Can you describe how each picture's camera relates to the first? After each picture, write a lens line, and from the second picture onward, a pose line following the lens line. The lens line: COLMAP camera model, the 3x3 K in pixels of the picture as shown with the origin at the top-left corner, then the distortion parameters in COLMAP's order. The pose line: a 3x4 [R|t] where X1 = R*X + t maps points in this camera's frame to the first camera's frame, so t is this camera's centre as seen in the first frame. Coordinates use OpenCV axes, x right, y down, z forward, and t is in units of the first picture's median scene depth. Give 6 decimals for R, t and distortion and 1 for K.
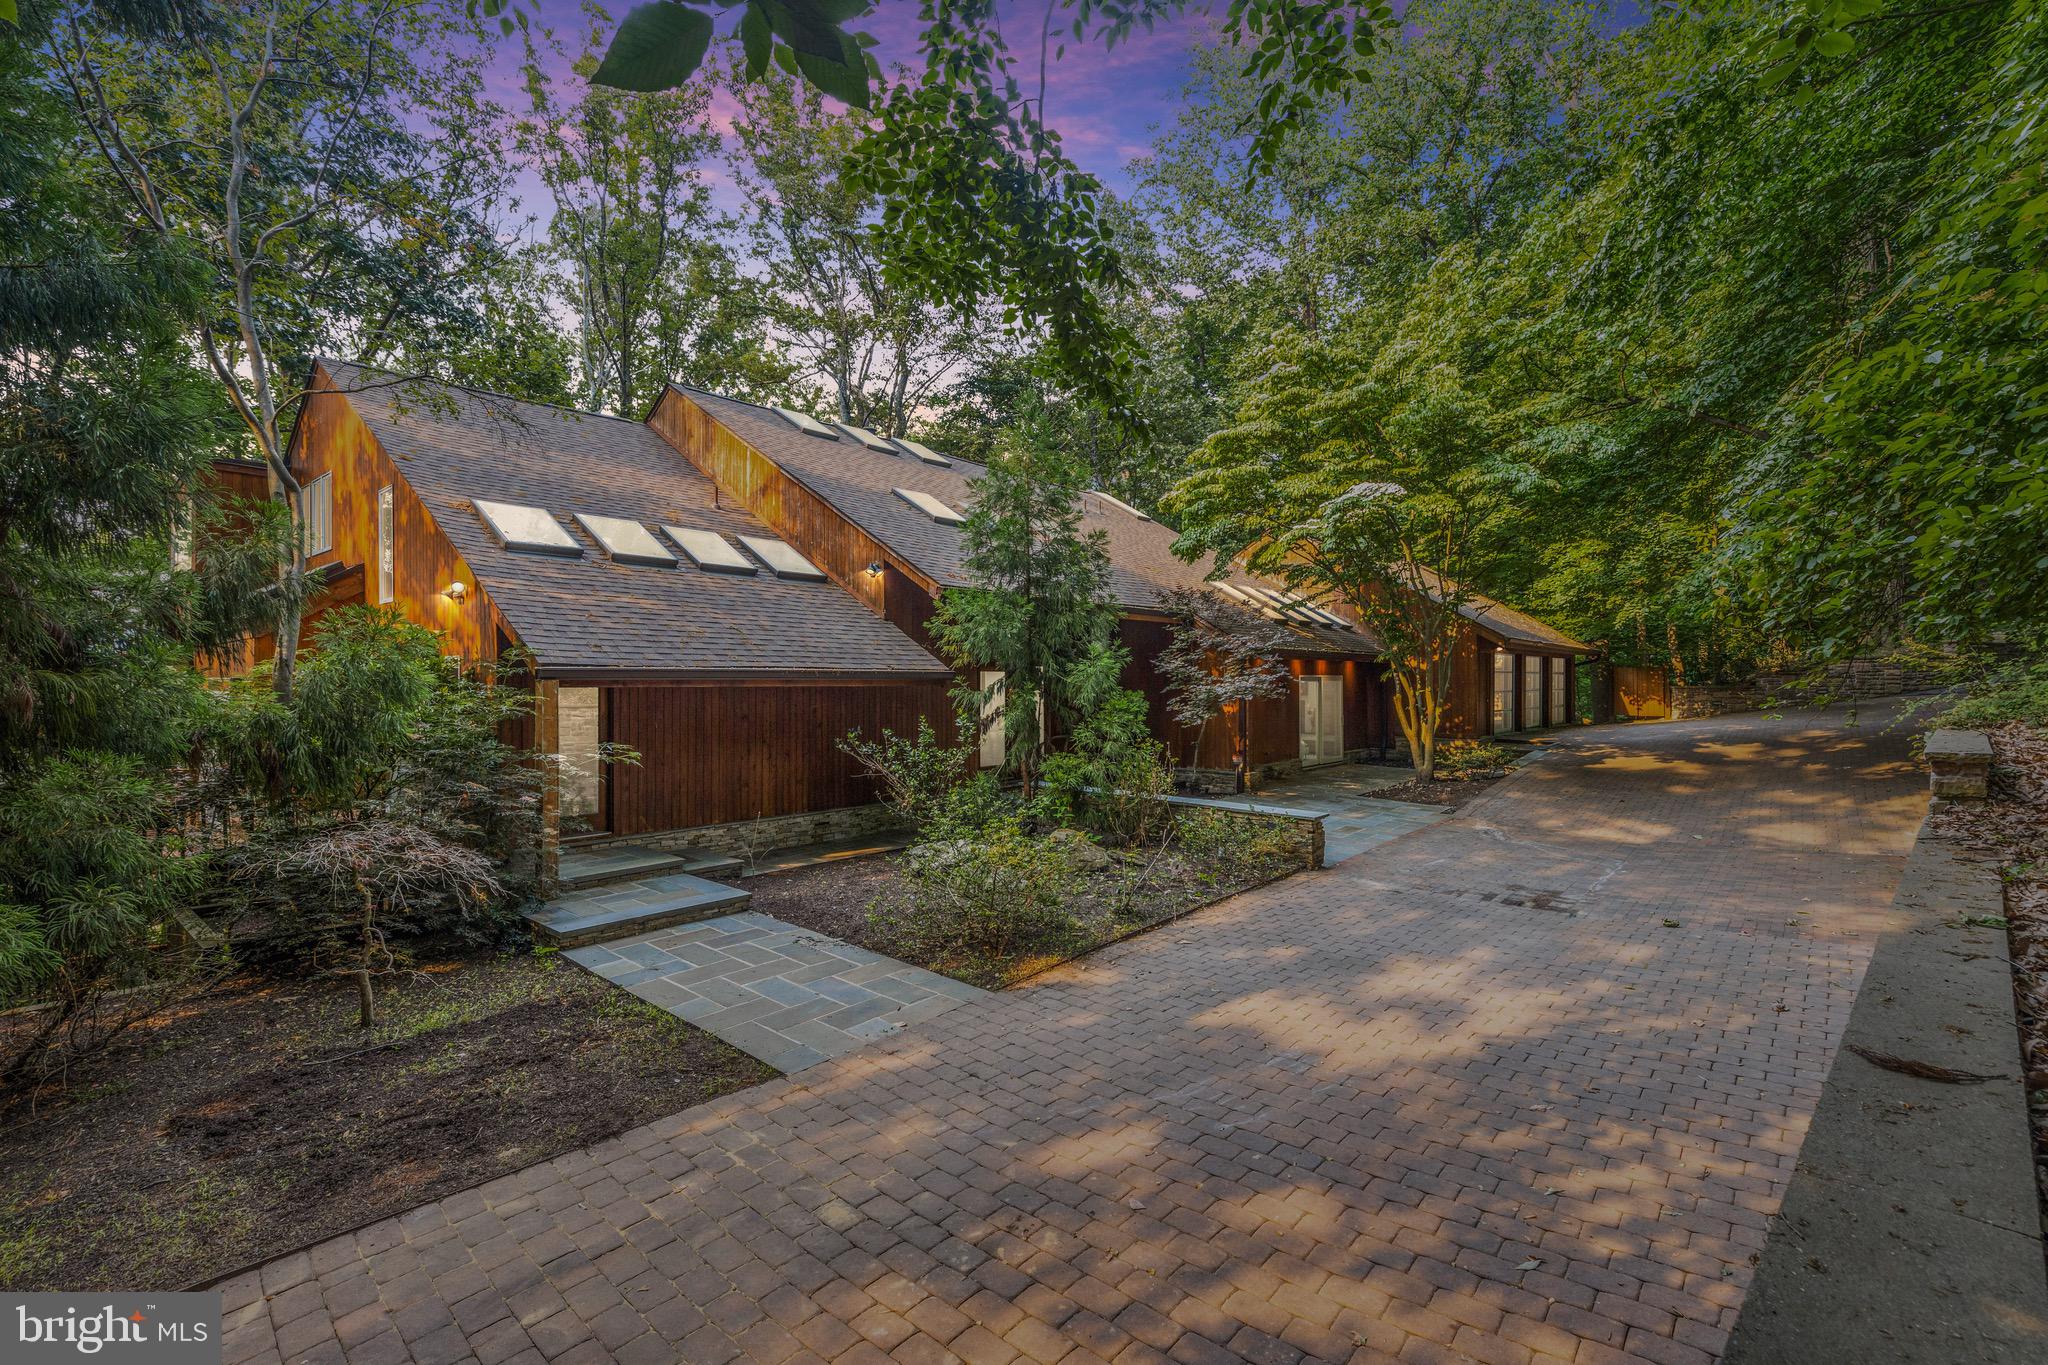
lens RADIAL K [[1016.8, 0, 1030.9], [0, 1016.8, 686.1], [0, 0, 1]] dist [-0.044887, -0.001784]
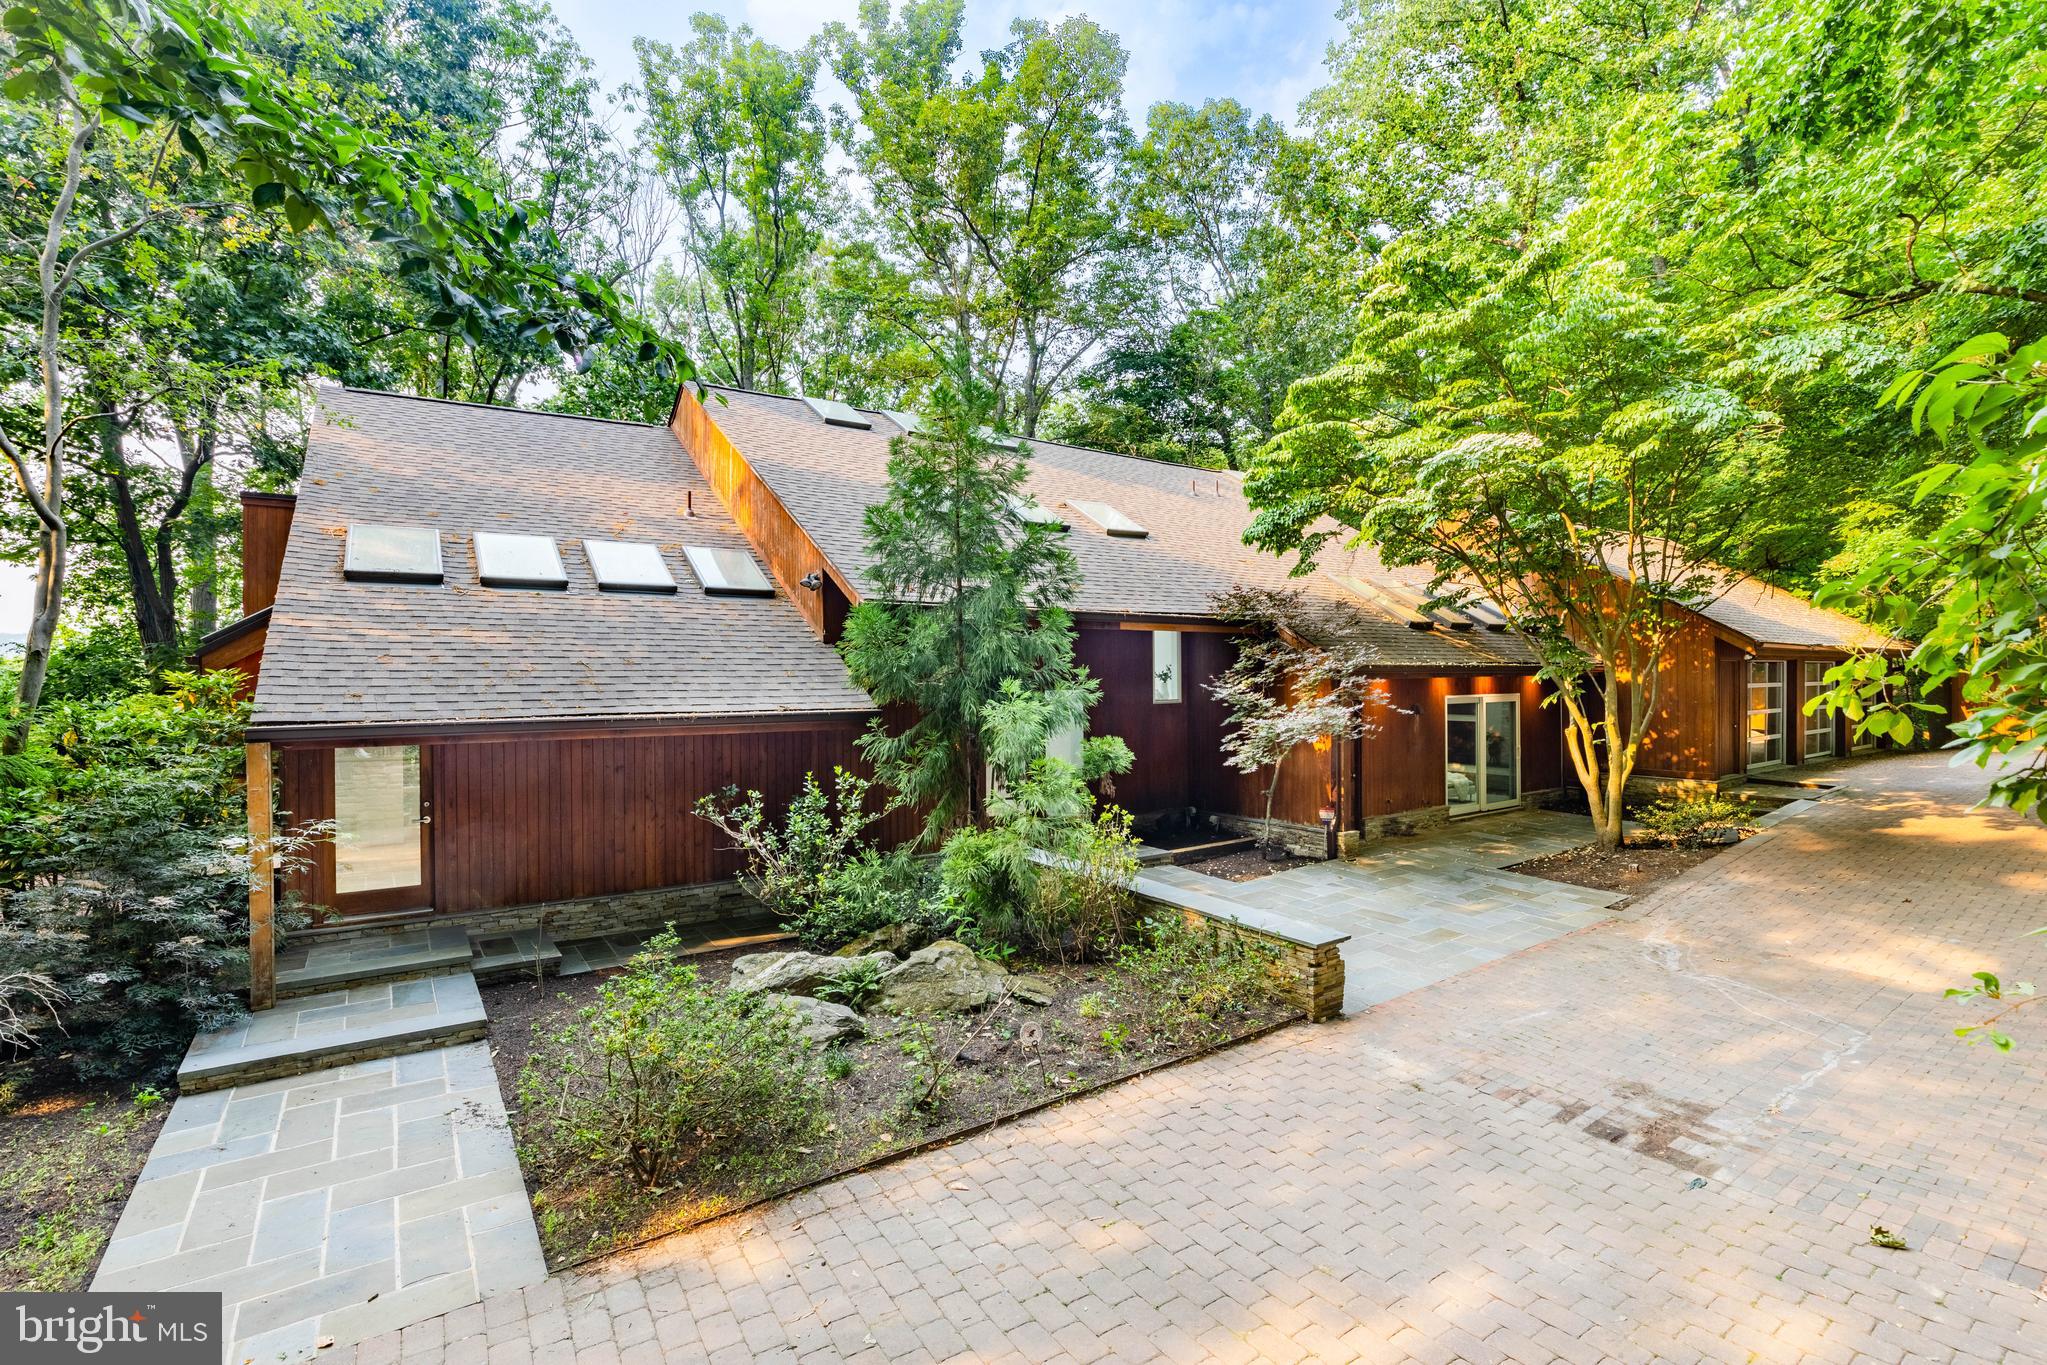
lens RADIAL K [[1016.4, 0, 1013.9], [0, 1016.4, 675.1], [0, 0, 1]] dist [-0.044887, -0.001784]
pose [[0.964116, -0.006058, -0.265414, 0.211728], [0.005327, 0.999980, -0.003473, -0.034989], [0.265429, 0.001935, 0.964128, 0.251620]]
